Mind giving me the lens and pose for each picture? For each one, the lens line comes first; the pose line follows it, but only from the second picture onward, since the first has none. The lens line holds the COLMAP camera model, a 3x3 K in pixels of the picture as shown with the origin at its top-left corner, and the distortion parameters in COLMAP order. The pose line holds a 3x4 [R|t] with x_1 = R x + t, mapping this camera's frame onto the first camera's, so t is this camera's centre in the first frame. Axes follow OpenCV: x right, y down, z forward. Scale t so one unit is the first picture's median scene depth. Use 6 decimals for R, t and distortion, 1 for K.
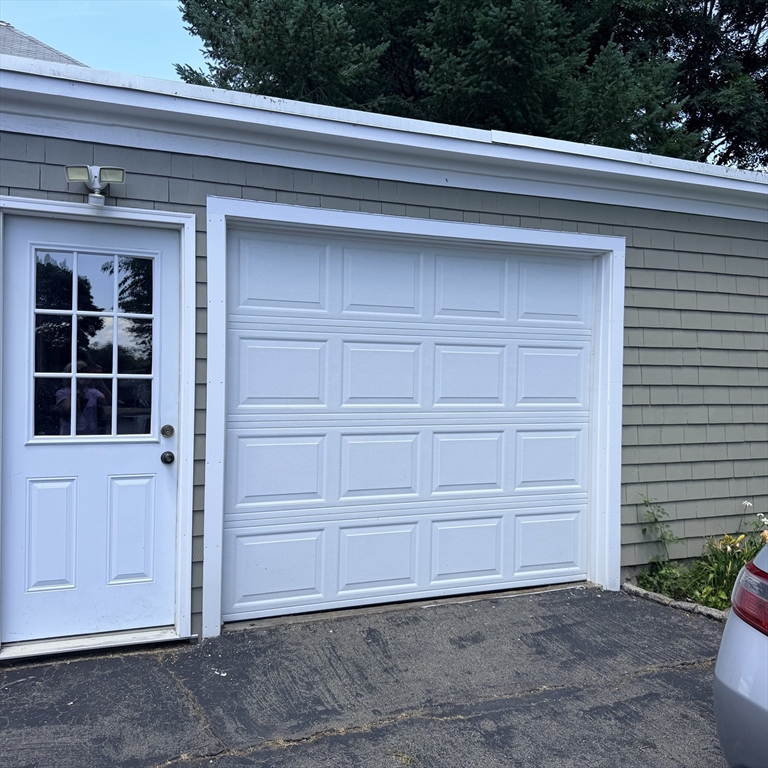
lens RADIAL K [[703.8, 0, 384.0], [0, 703.8, 384.0], [0, 0, 1]] dist [0.113130, -0.200647]
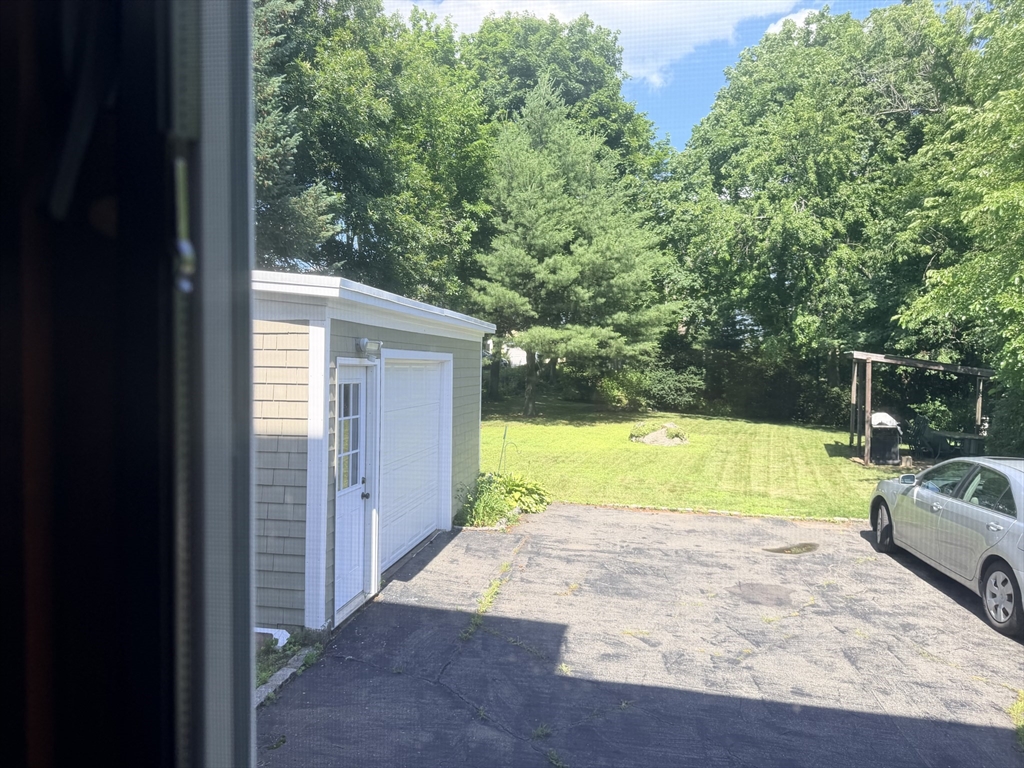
lens RADIAL K [[721.2, 0, 512.0], [0, 721.2, 384.0], [0, 0, 1]] dist [0.000605, -0.000011]
pose [[0.513943, -0.021827, 0.857547, -1.757305], [-0.010115, 0.999453, 0.031501, -0.246877], [-0.857765, -0.024864, 0.513441, -0.228241]]
